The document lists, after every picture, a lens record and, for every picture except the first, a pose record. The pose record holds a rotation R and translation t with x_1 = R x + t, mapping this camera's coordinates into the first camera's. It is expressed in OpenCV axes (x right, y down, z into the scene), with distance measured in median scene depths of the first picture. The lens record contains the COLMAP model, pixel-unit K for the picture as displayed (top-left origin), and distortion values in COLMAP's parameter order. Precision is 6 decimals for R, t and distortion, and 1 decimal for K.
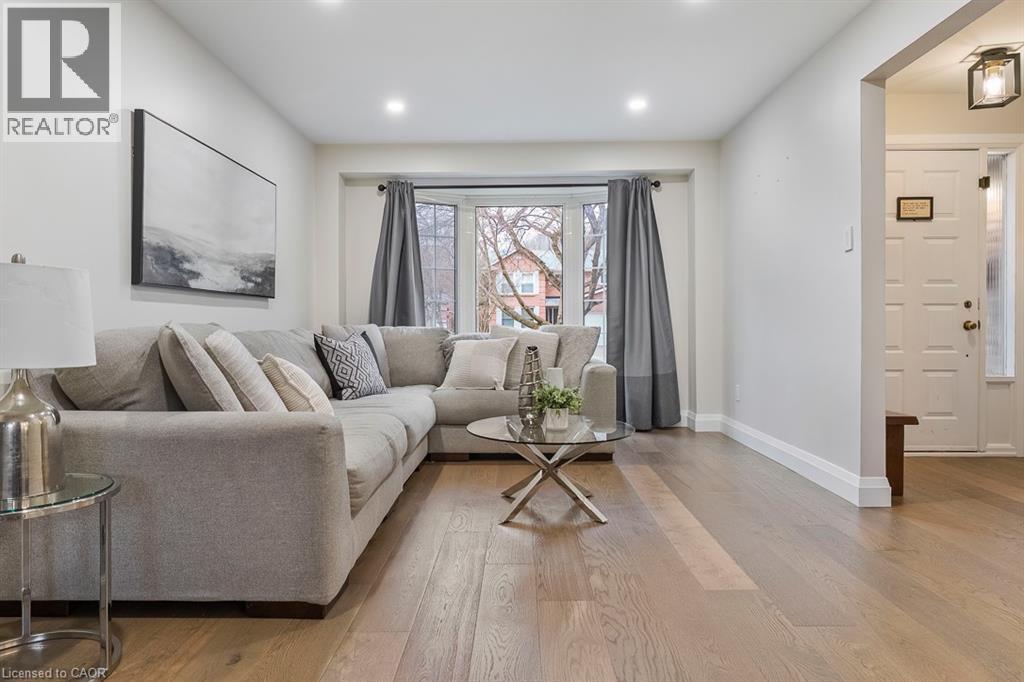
lens RADIAL K [[638.8, 0, 506.5], [0, 638.8, 329.0], [0, 0, 1]] dist [0.000665, 0.000104]
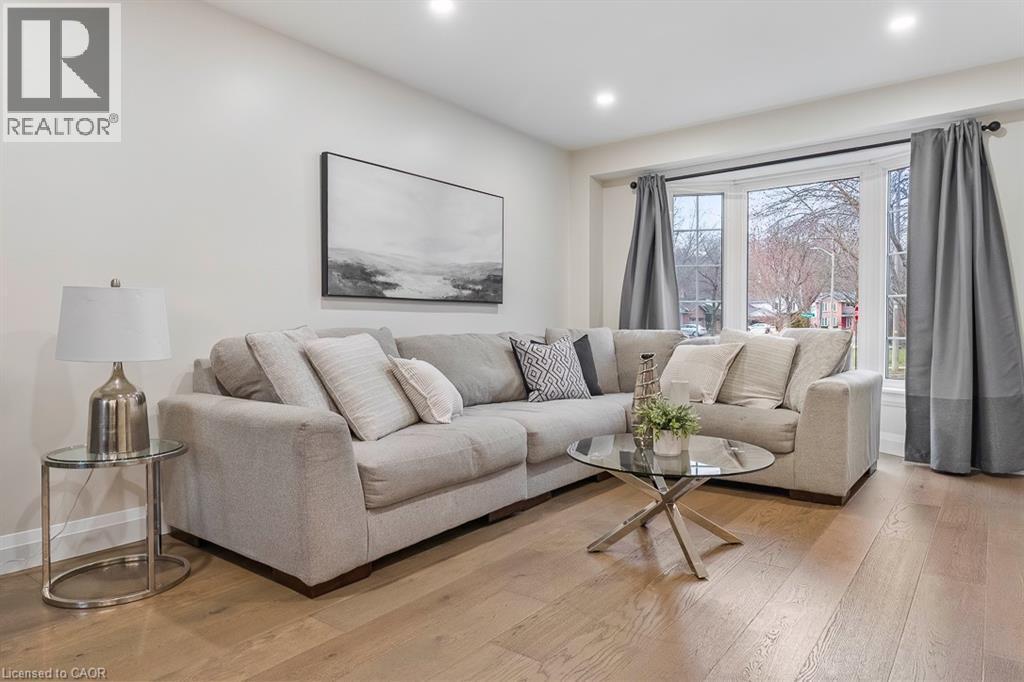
lens RADIAL K [[627.8, 0, 509.6], [0, 627.8, 347.9], [0, 0, 1]] dist [-0.001728, -0.000188]
pose [[0.802064, 0.018021, -0.596967, 0.311100], [-0.001897, 0.999616, 0.027627, -0.002864], [0.597236, -0.021026, 0.801790, 0.175809]]
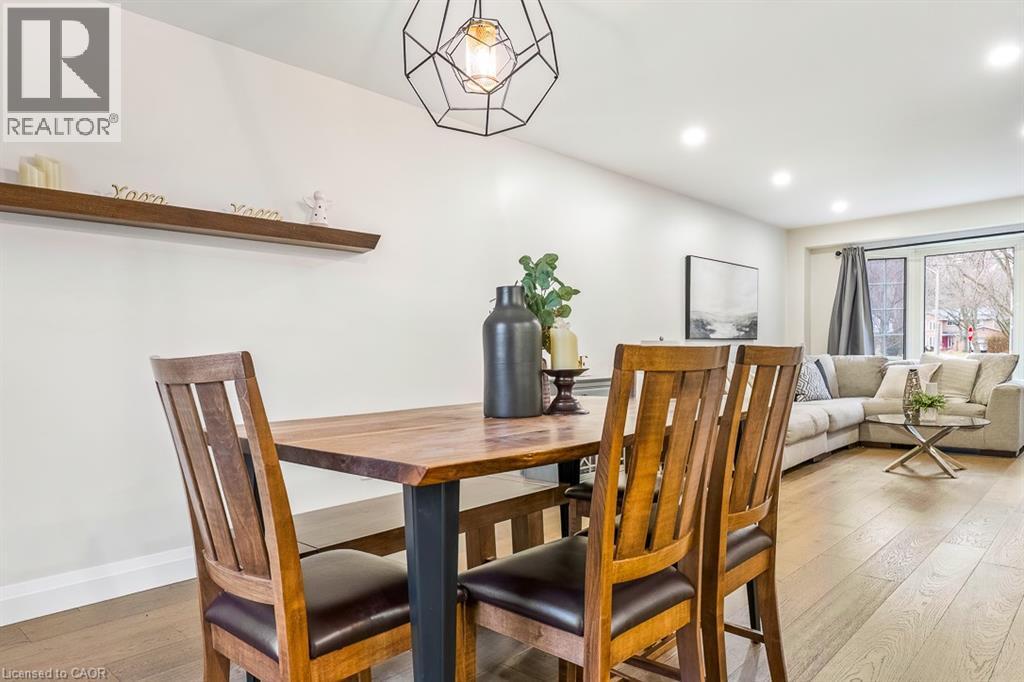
lens RADIAL K [[652.4, 0, 501.3], [0, 652.4, 384.2], [0, 0, 1]] dist [-0.000339, -0.001159]
pose [[0.736062, 0.018290, -0.676667, 0.309634], [0.013385, 0.999046, 0.041564, -0.013613], [0.676782, -0.039651, 0.735115, -0.727166]]
